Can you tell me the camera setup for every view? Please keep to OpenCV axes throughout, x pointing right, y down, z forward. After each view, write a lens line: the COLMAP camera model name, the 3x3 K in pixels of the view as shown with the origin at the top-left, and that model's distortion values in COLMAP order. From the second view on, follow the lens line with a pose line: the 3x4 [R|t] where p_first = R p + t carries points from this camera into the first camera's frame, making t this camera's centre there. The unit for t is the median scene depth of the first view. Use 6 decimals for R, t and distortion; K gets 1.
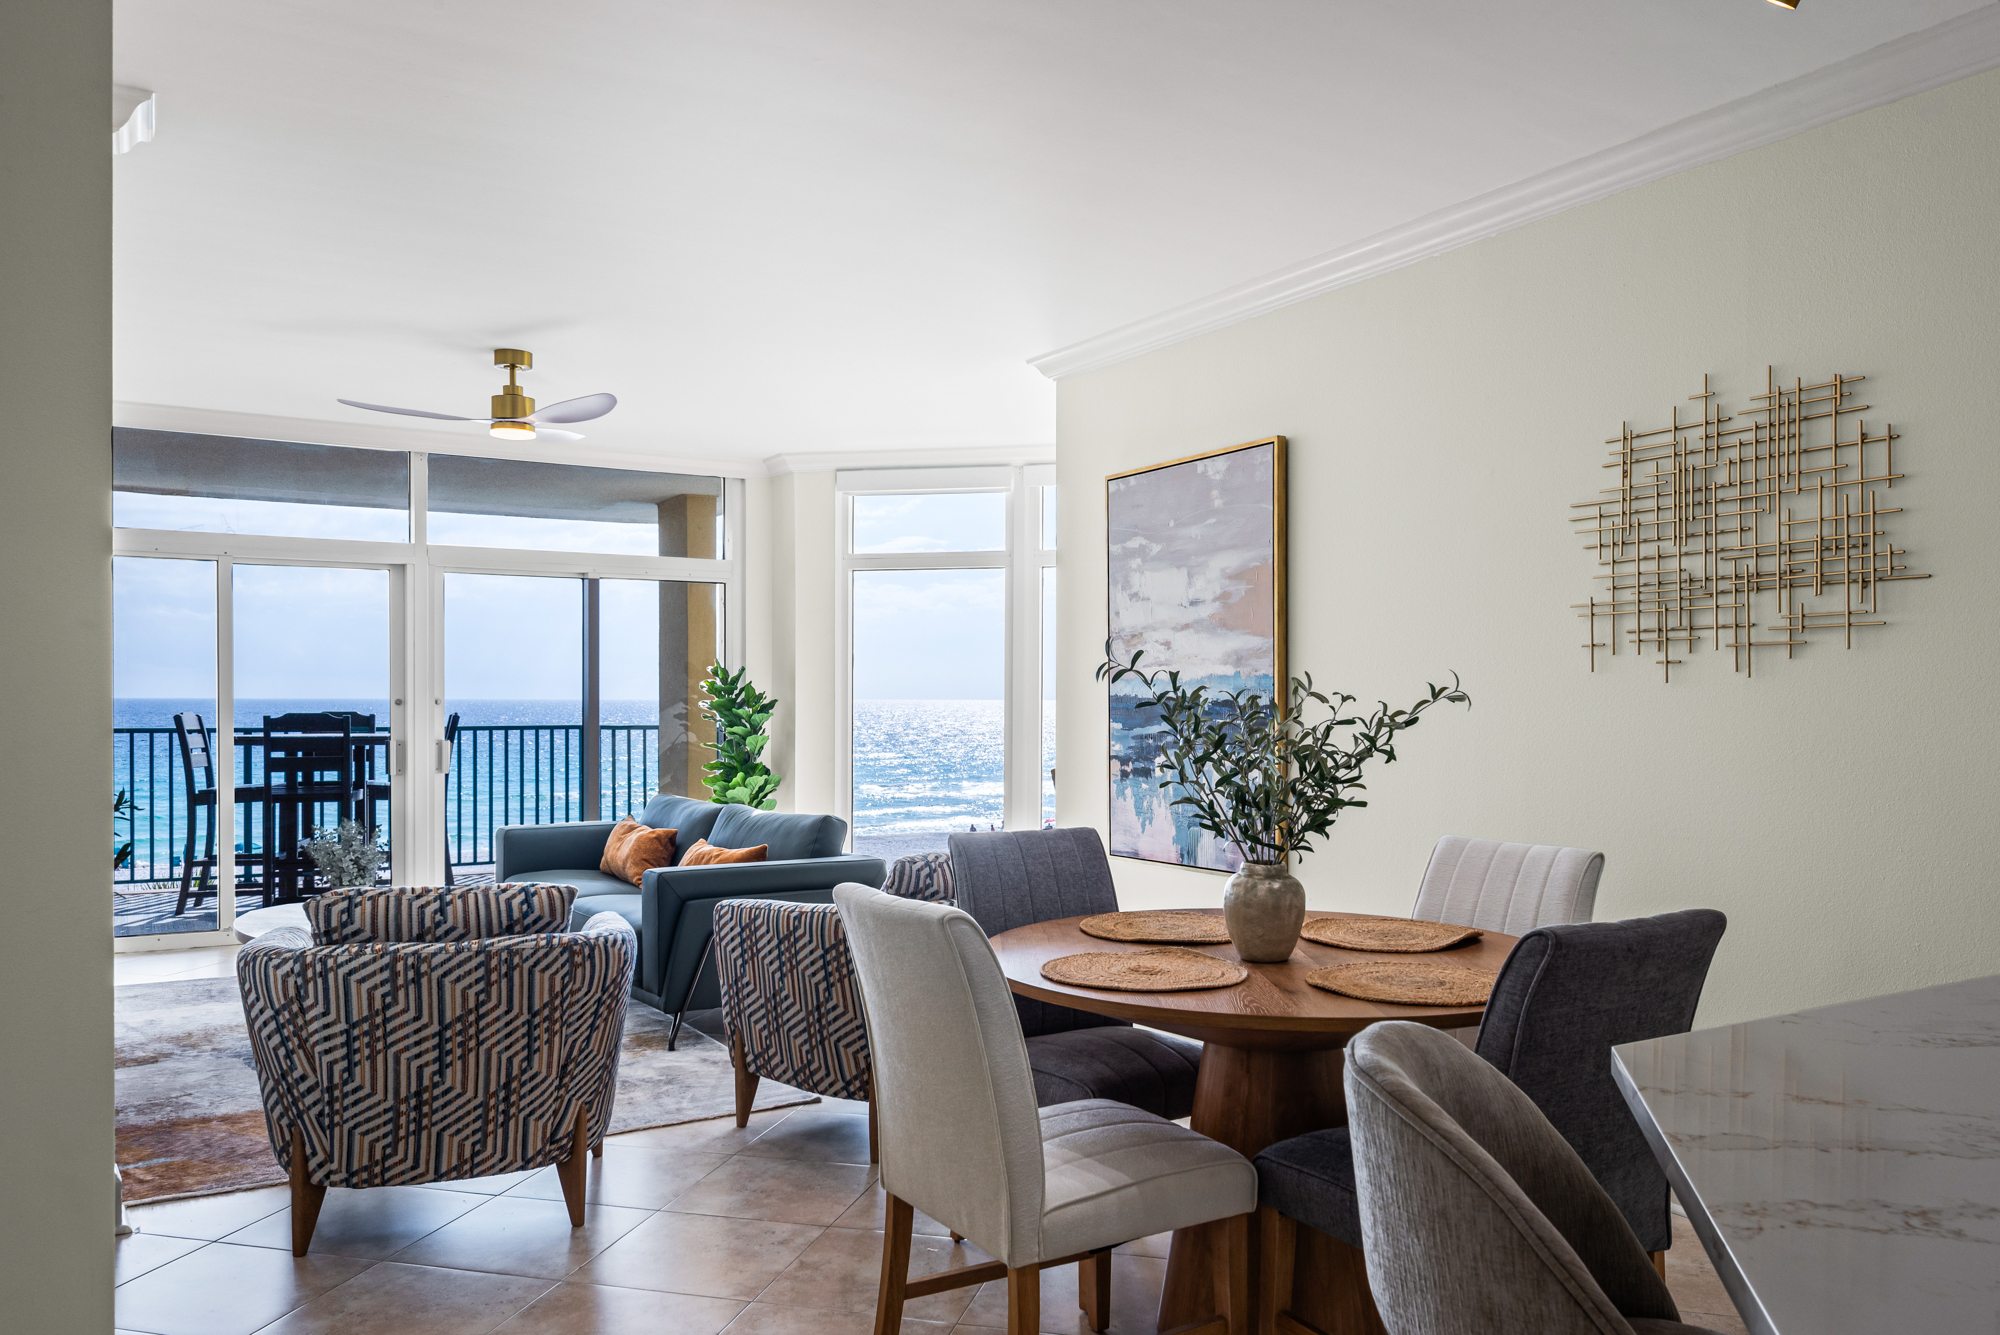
lens RADIAL K [[1475.3, 0, 1003.8], [0, 1475.3, 720.9], [0, 0, 1]] dist [0.007544, 0.001084]
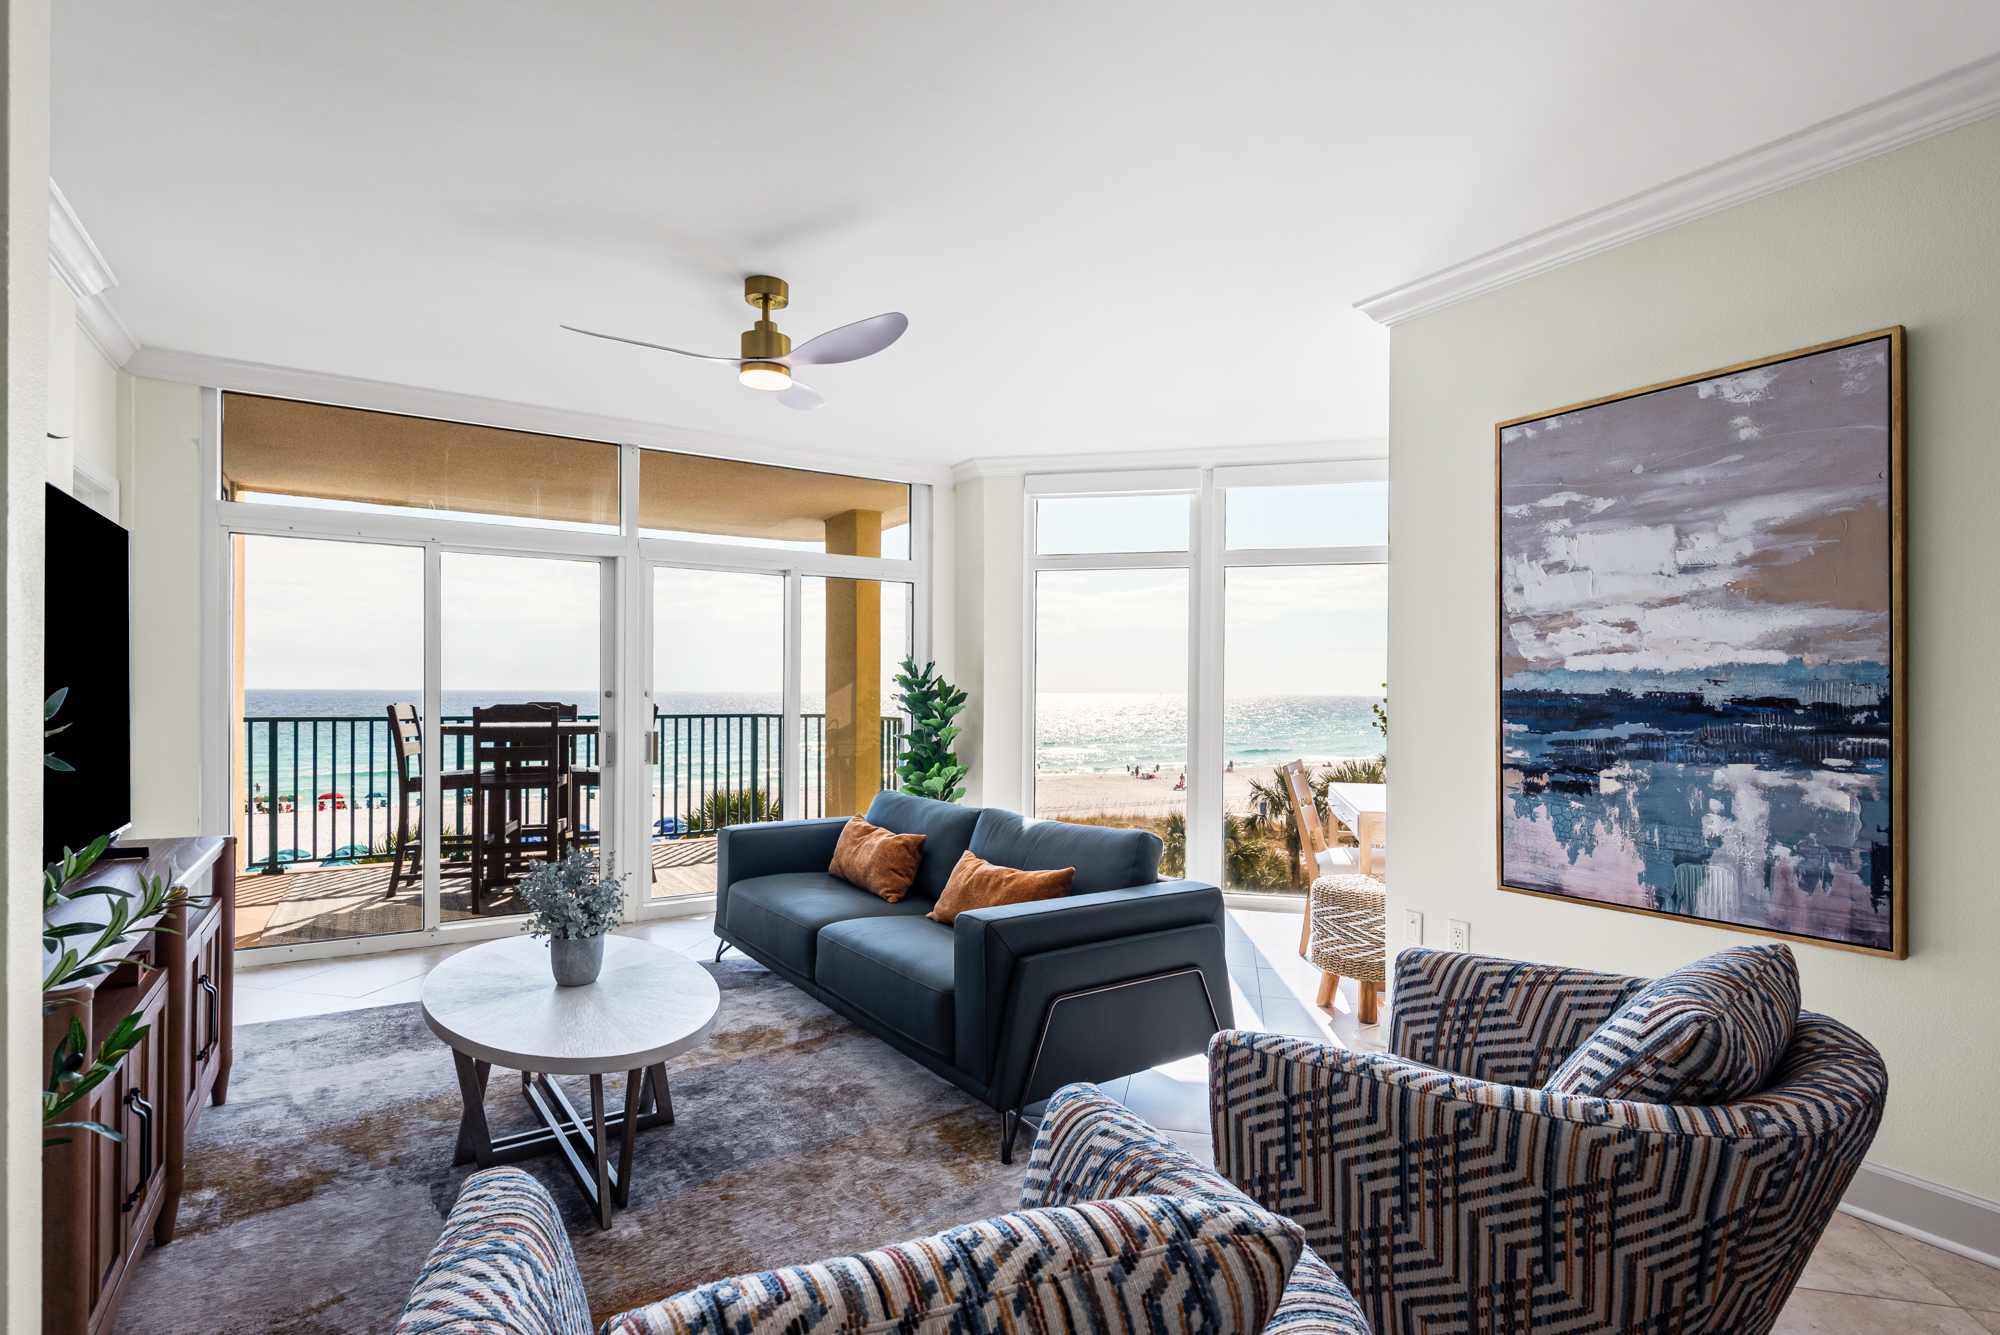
lens RADIAL K [[990.0, 0, 988.6], [0, 990.0, 696.6], [0, 0, 1]] dist [0.027124, -0.021302]
pose [[0.999966, 0.003372, 0.007466, -0.220010], [-0.003302, 0.999950, -0.009479, -0.007771], [-0.007497, 0.009454, 0.999927, 0.454187]]
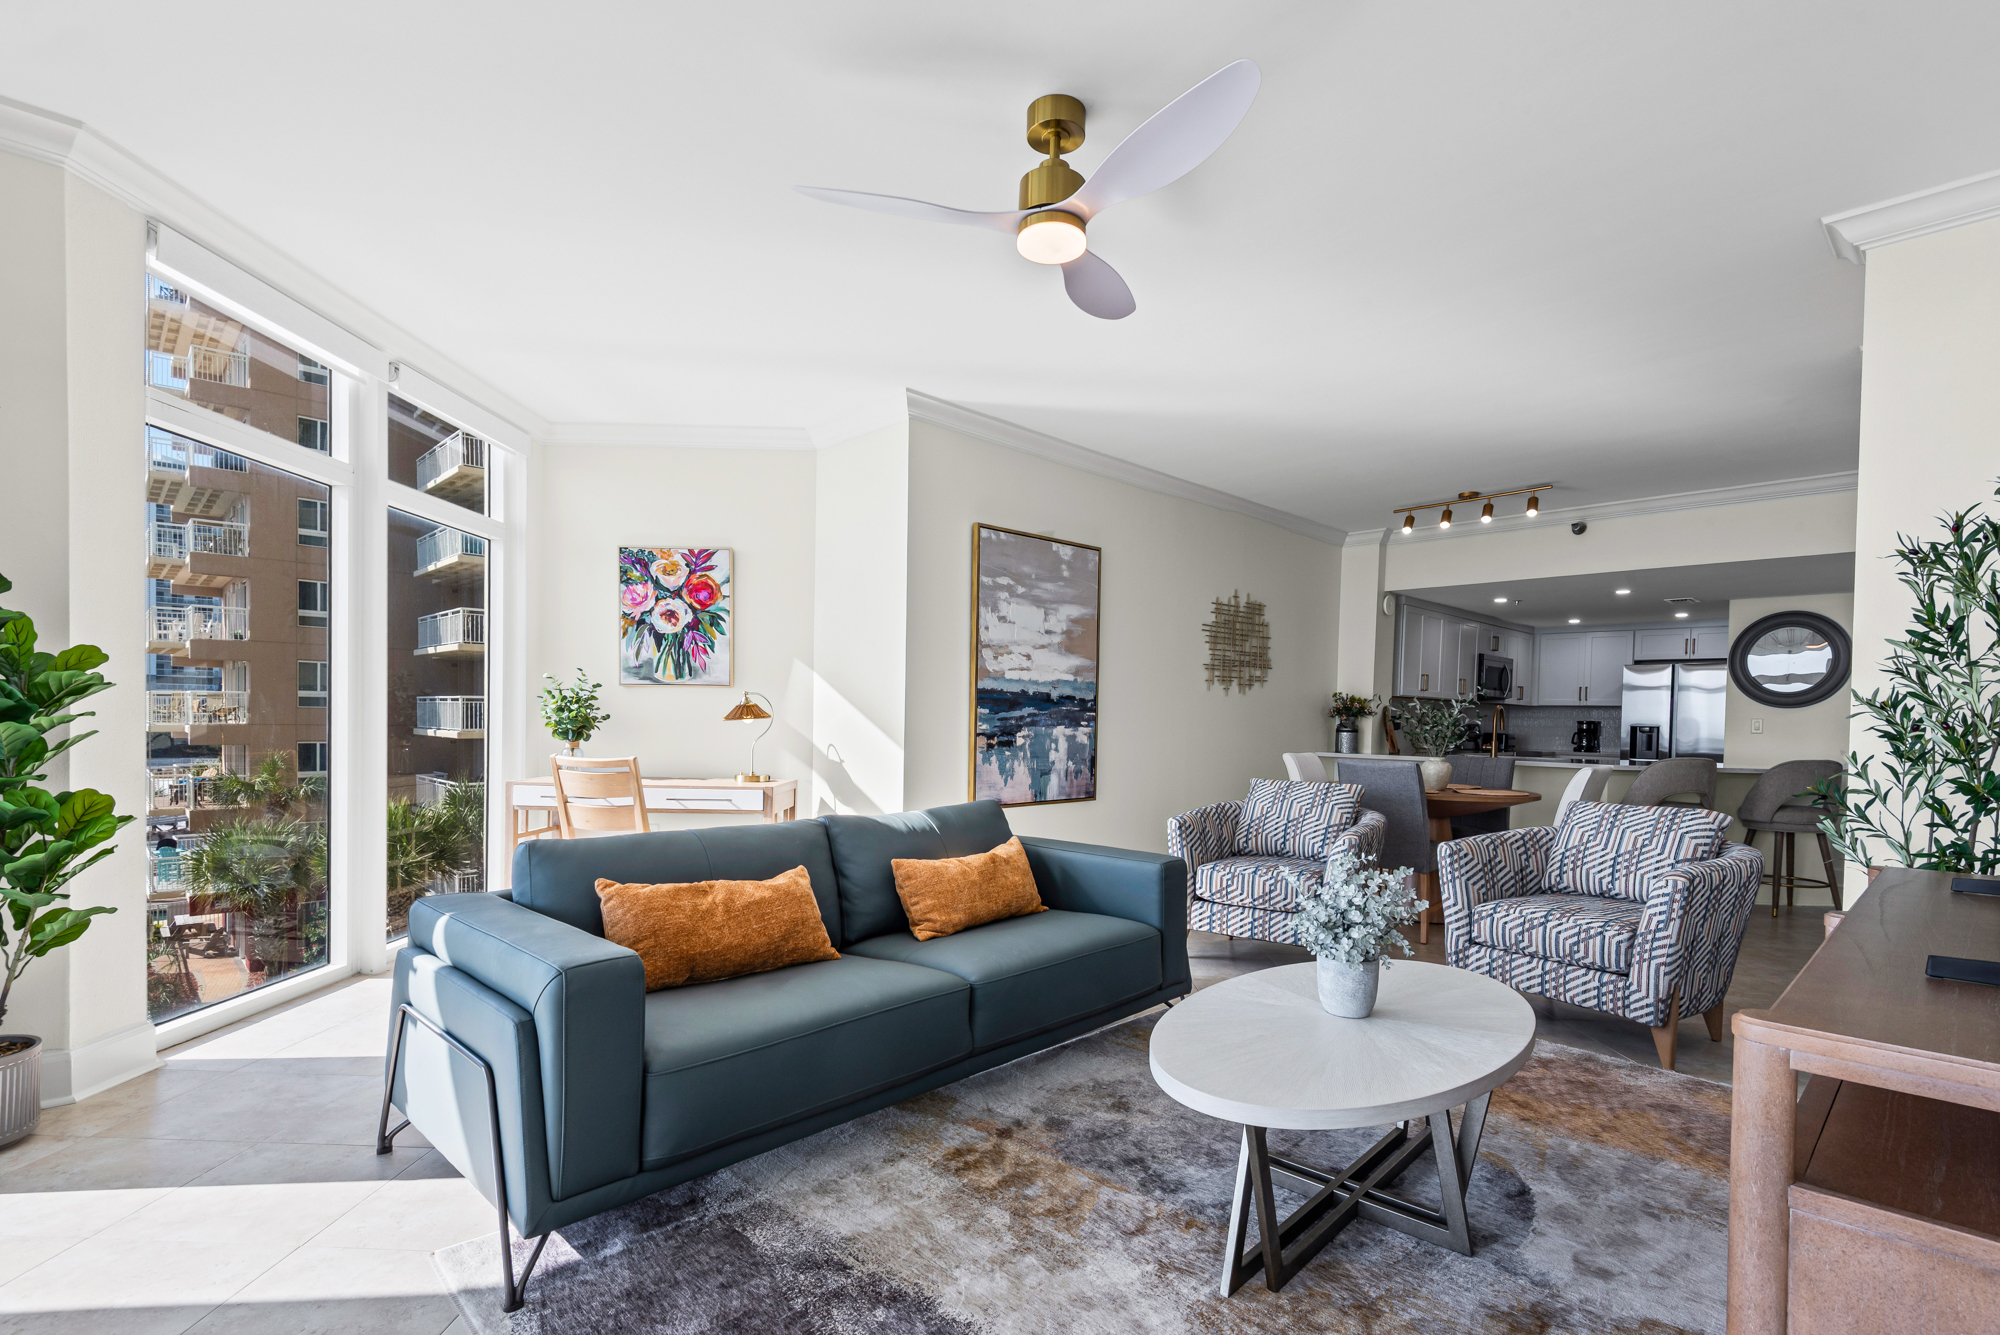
lens RADIAL K [[957.0, 0, 993.5], [0, 957.0, 734.2], [0, 0, 1]] dist [0.004770, 0.000321]
pose [[-0.228497, -0.029914, 0.973085, -0.786828], [-0.009402, 0.999549, 0.028519, -0.000548], [-0.973499, -0.002633, -0.228675, 1.197651]]
